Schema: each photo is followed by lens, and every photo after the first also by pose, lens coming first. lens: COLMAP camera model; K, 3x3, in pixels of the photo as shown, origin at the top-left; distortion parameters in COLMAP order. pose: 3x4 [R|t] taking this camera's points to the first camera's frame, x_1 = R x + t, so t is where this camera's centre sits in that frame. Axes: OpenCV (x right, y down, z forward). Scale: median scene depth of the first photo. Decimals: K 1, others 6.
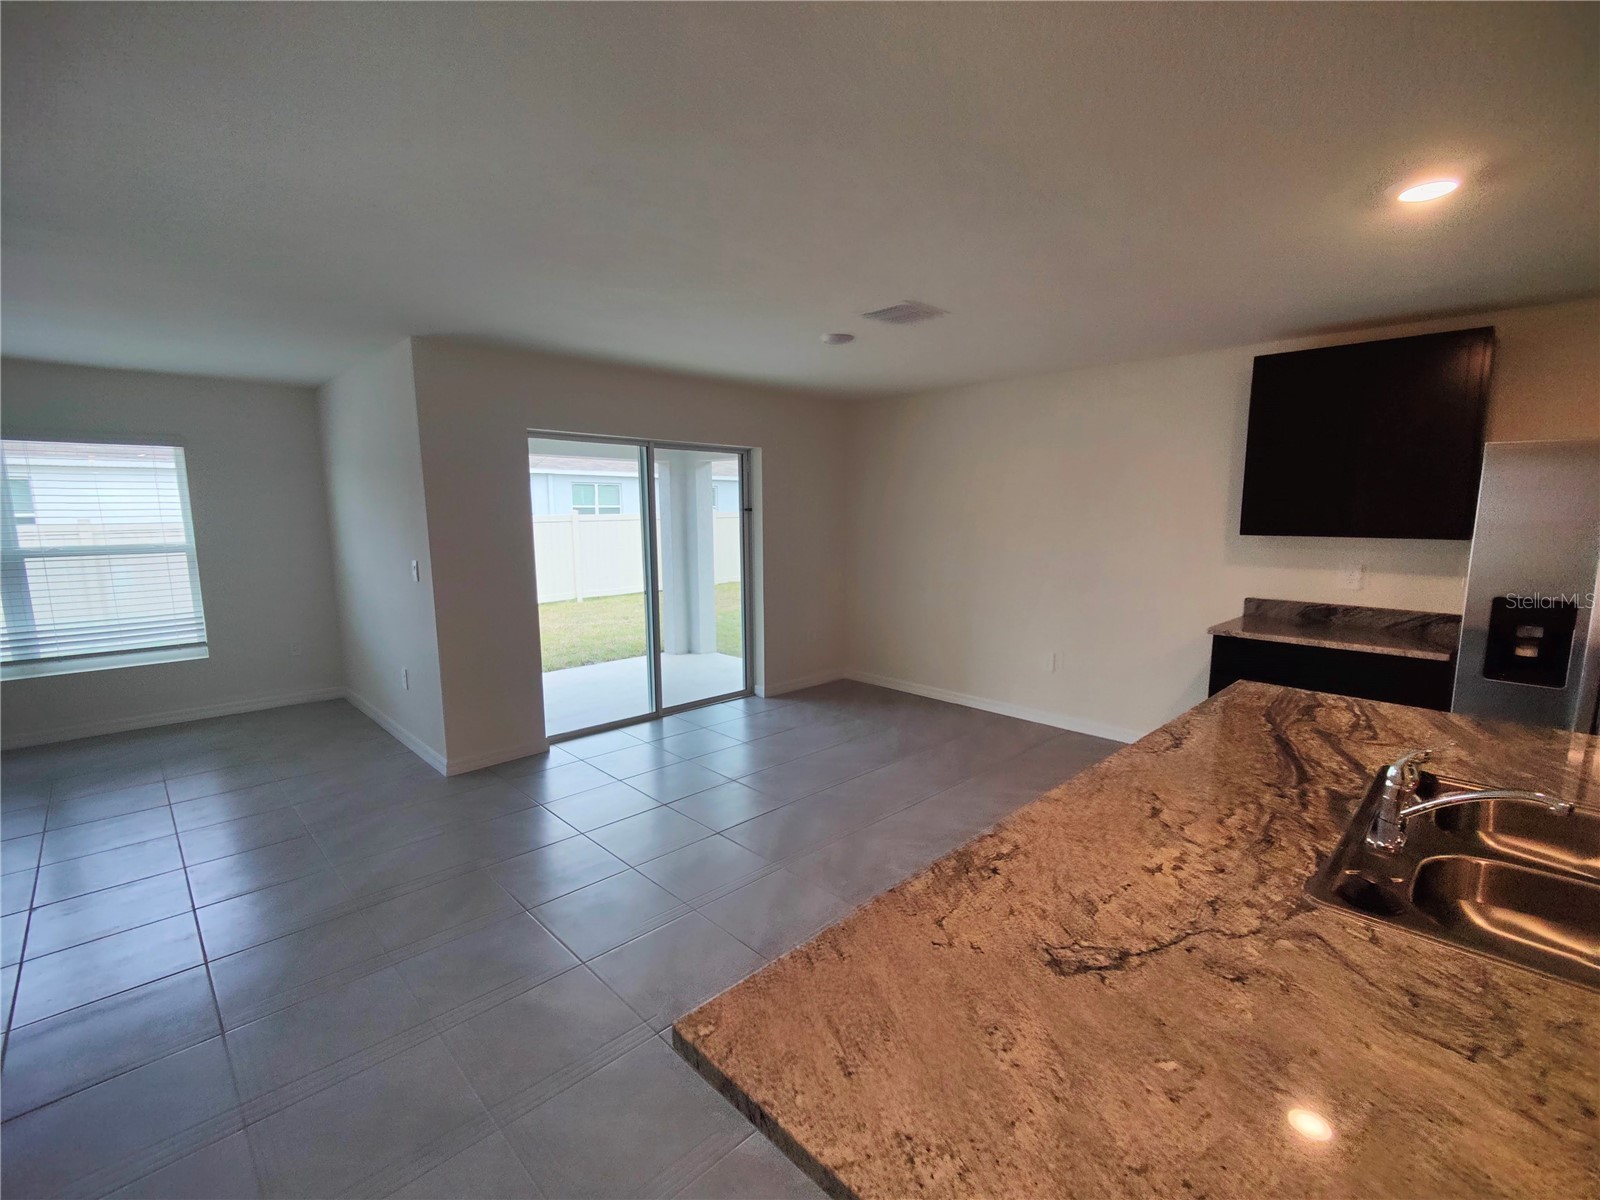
lens RADIAL K [[707.4, 0, 812.1], [0, 707.4, 610.6], [0, 0, 1]] dist [0.025387, -0.016827]
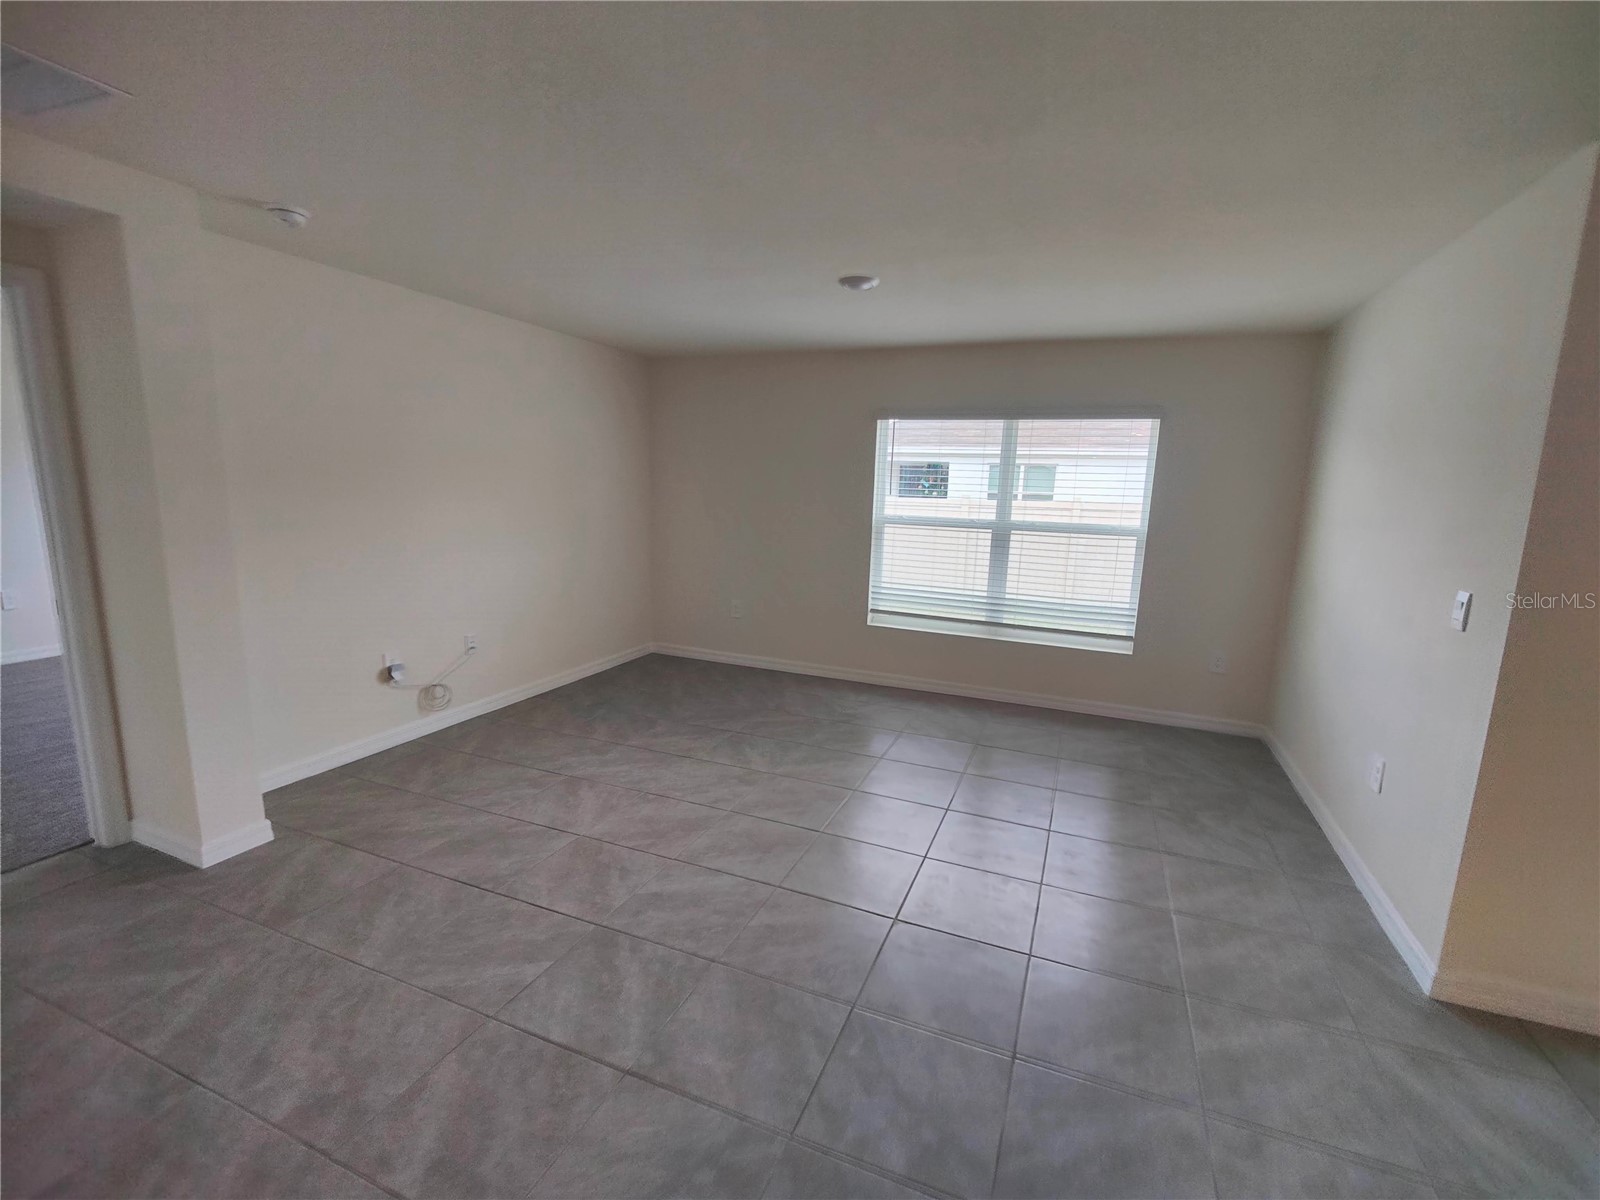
lens RADIAL K [[707.4, 0, 812.1], [0, 707.4, 610.6], [0, 0, 1]] dist [0.025387, -0.016827]
pose [[0.398500, 0.180605, -0.899211, -0.265838], [-0.166638, 0.978360, 0.122654, -0.040883], [0.901903, 0.100965, 0.419972, 0.323393]]
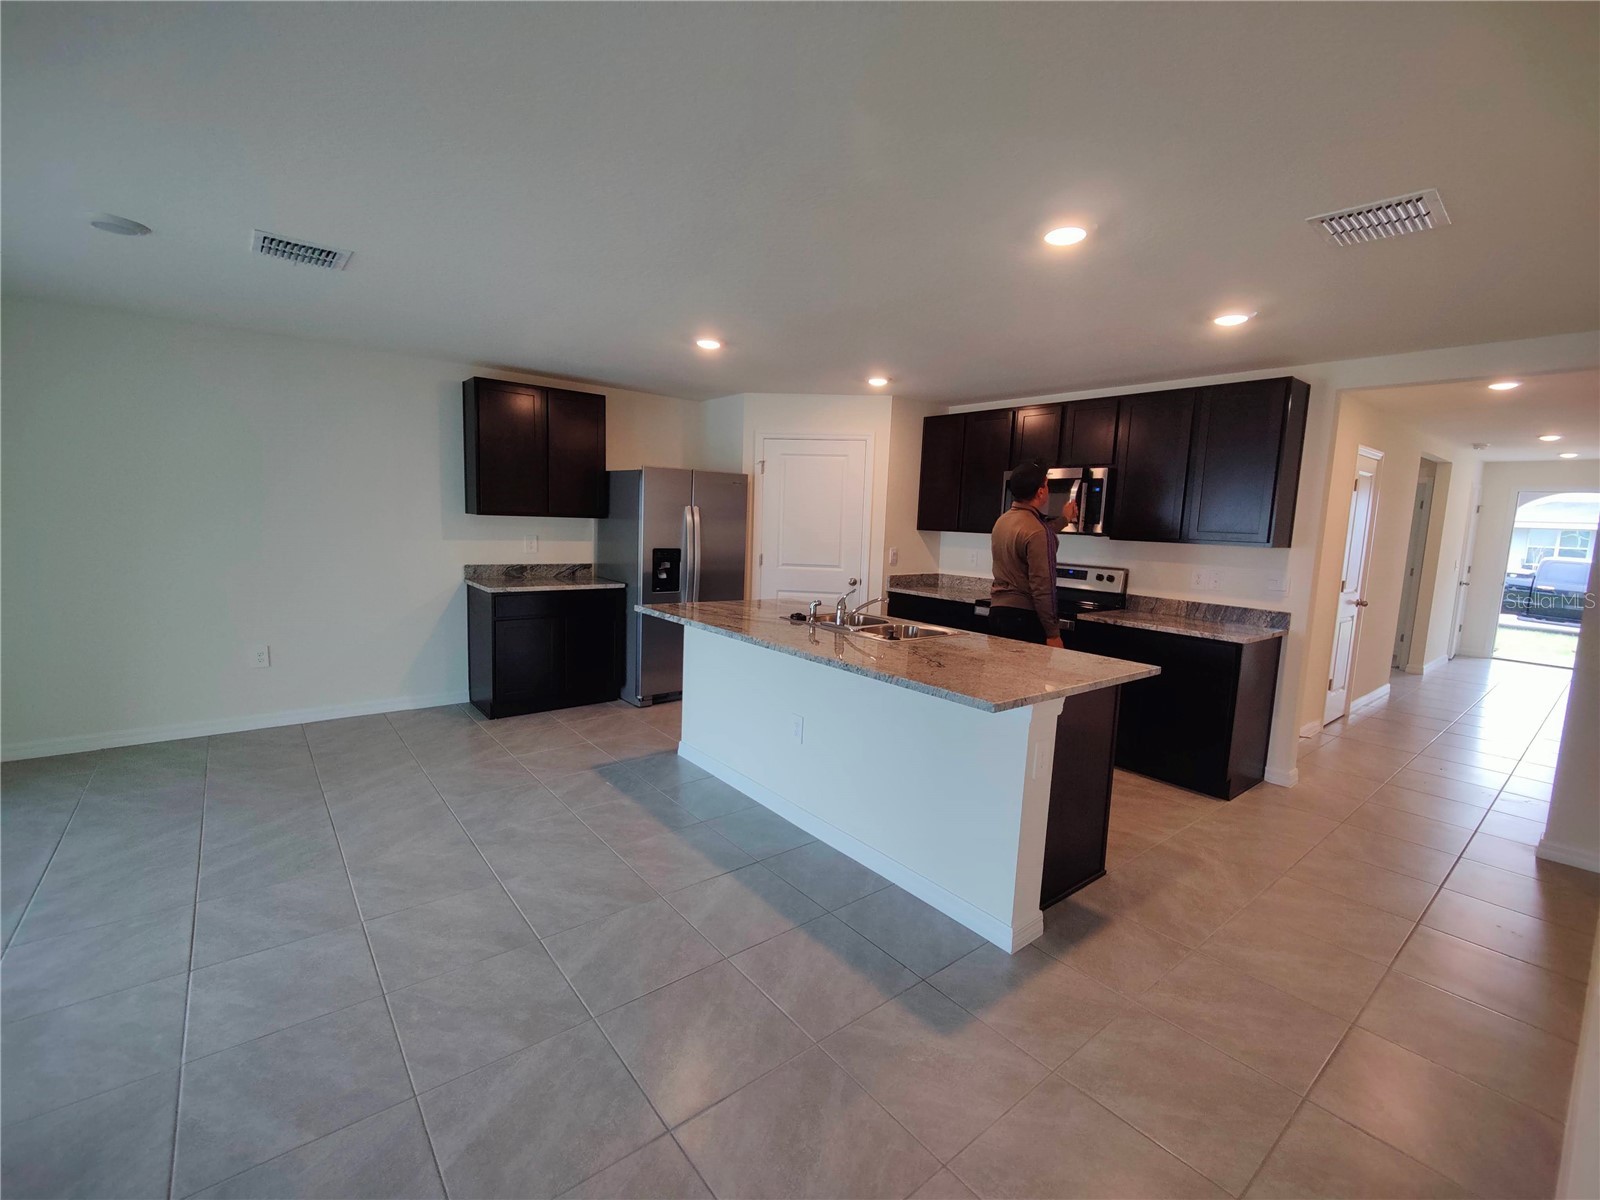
lens RADIAL K [[688.9, 0, 800.0], [0, 688.9, 600.0], [0, 0, 1]] dist [0.015238, -0.013802]
pose [[0.100012, -0.116358, 0.988159, -0.546232], [0.103992, 0.988922, 0.105923, -0.024500], [-0.989537, 0.092167, 0.111004, 0.285291]]
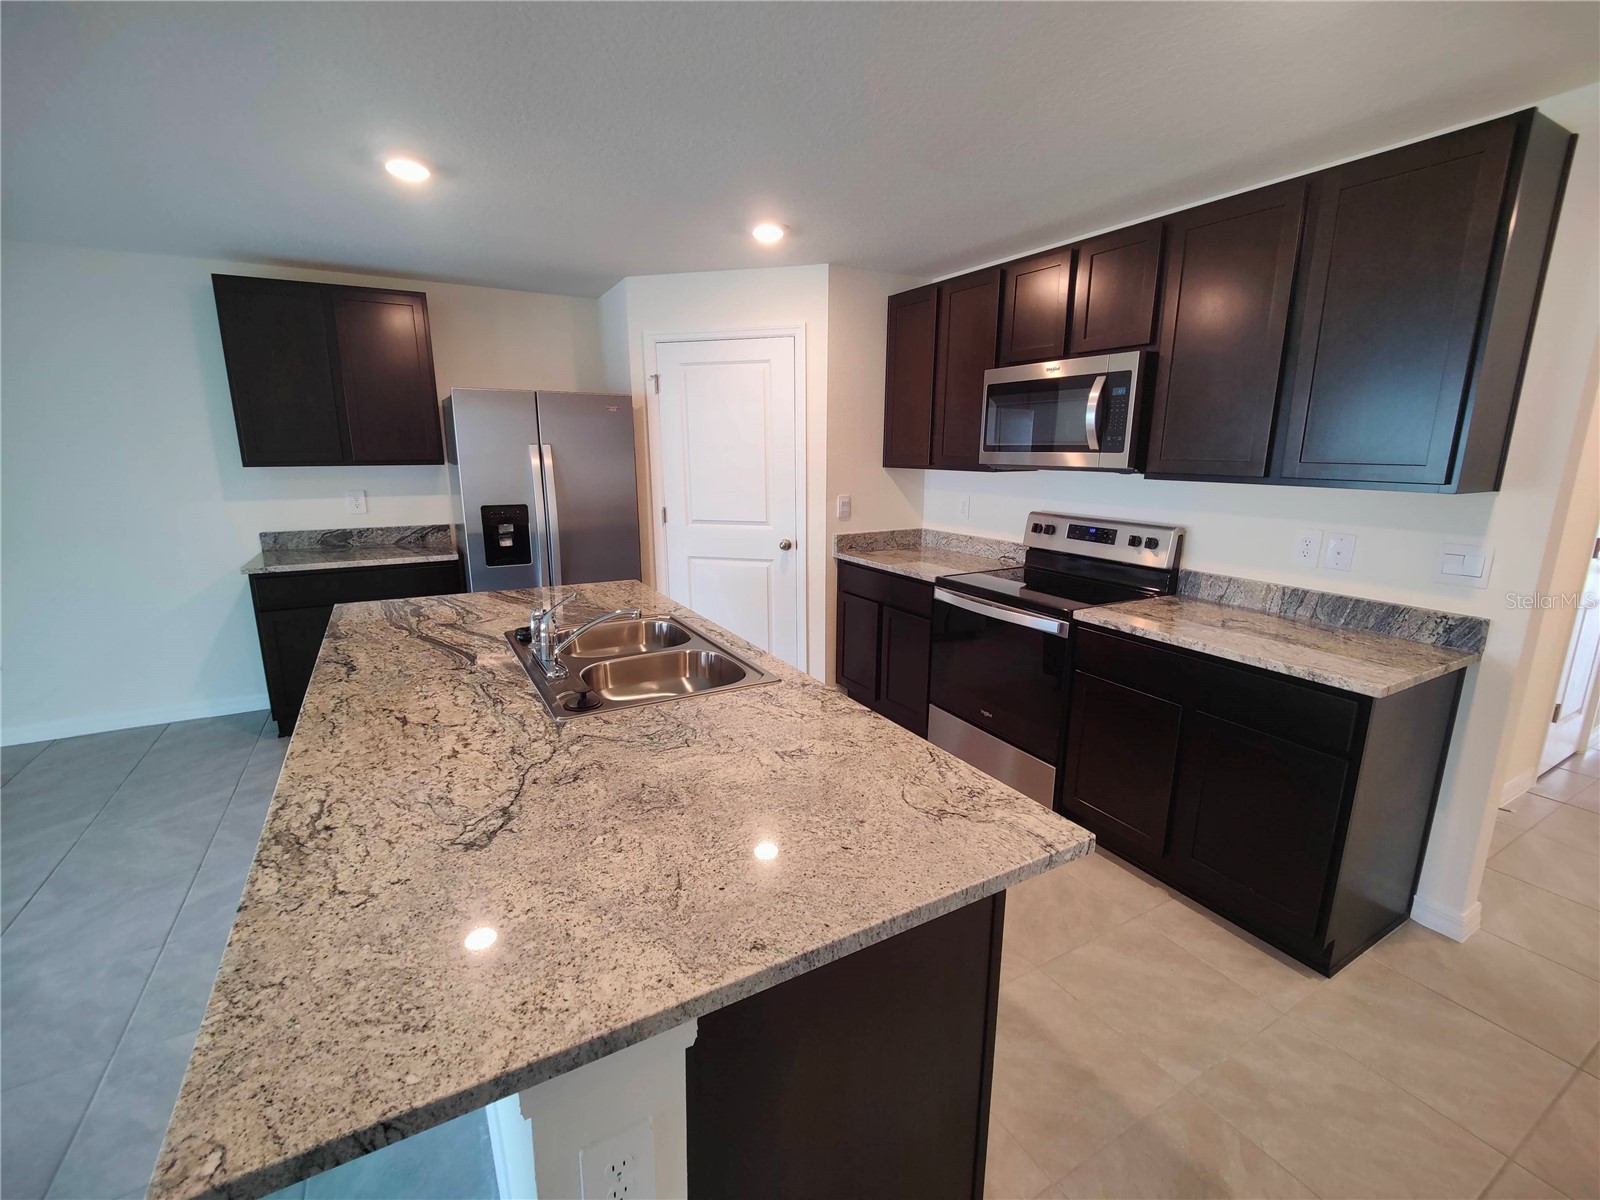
lens RADIAL K [[688.9, 0, 800.0], [0, 688.9, 600.0], [0, 0, 1]] dist [0.015238, -0.013802]
pose [[0.262400, -0.210261, 0.941773, -0.103555], [0.133953, 0.974460, 0.180236, -0.000391], [-0.955617, 0.078859, 0.283863, 0.039998]]
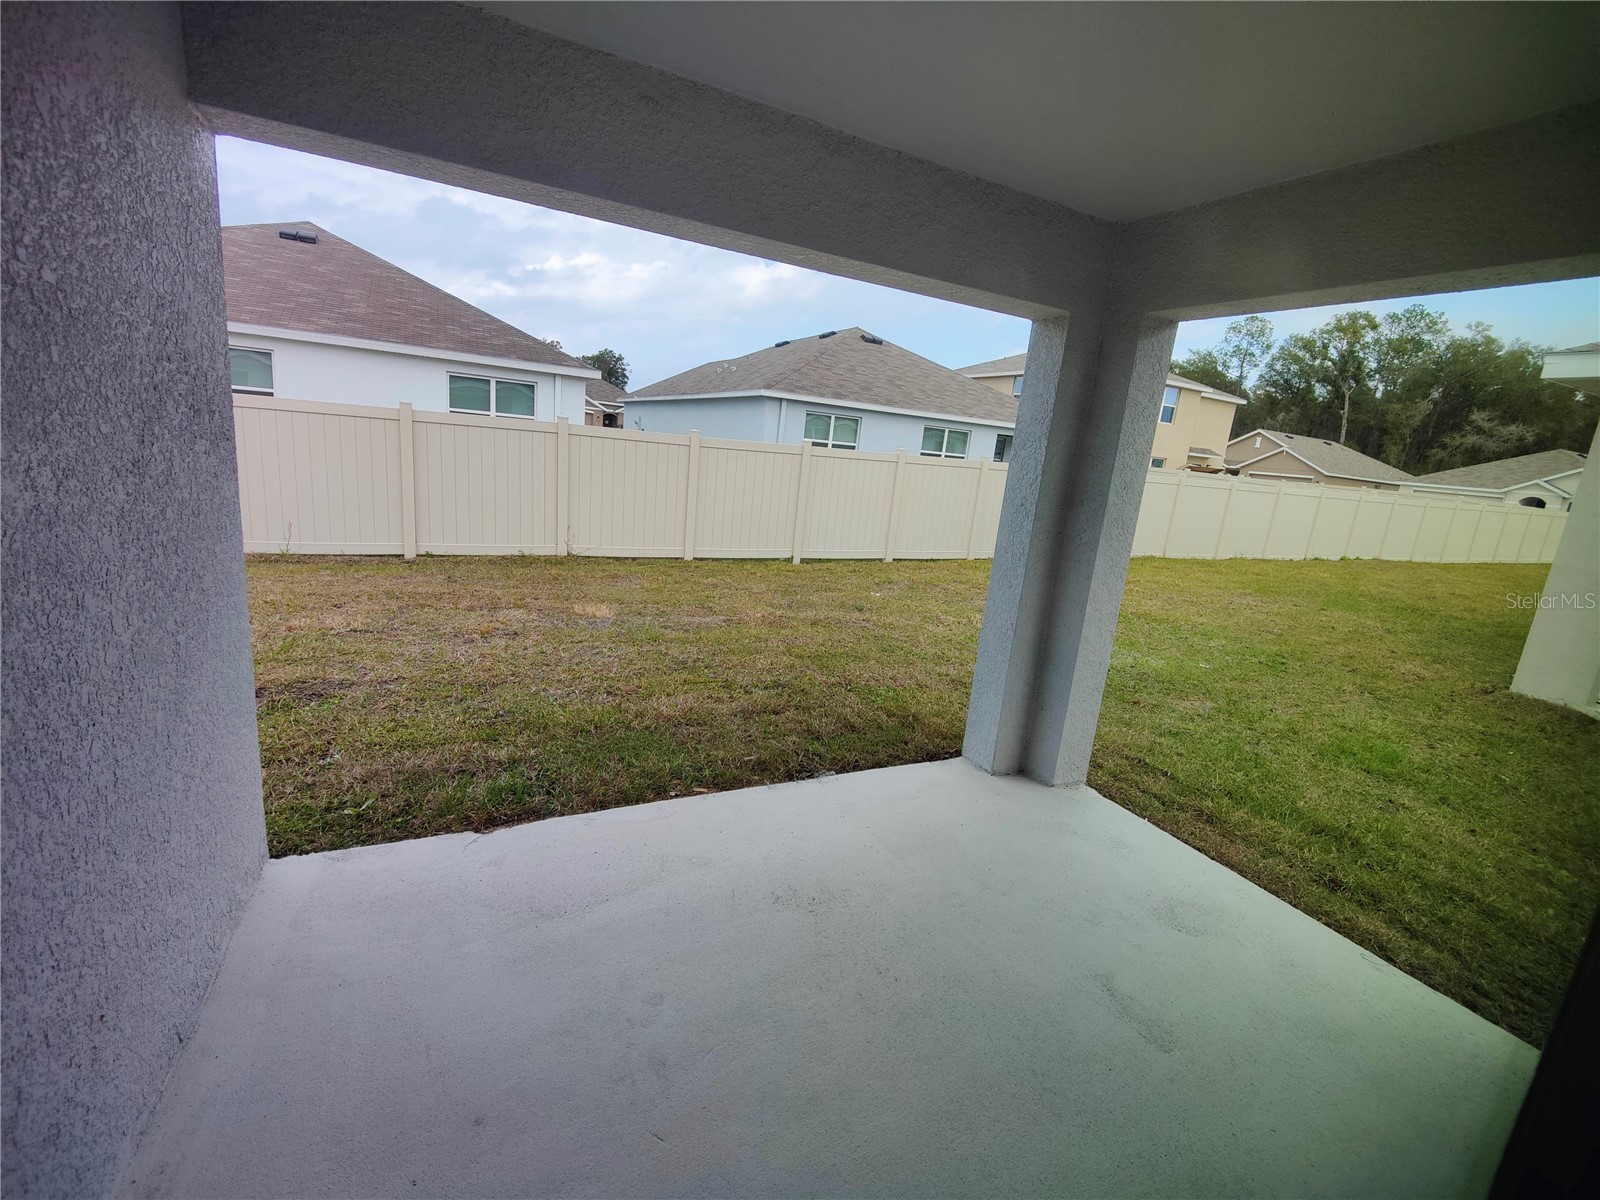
lens RADIAL K [[707.4, 0, 812.1], [0, 707.4, 610.6], [0, 0, 1]] dist [0.025387, -0.016827]
pose [[0.949125, 0.158361, -0.272184, -0.390921], [-0.139800, 0.986402, 0.086414, -0.119902], [0.282168, -0.043966, 0.958357, 1.113063]]
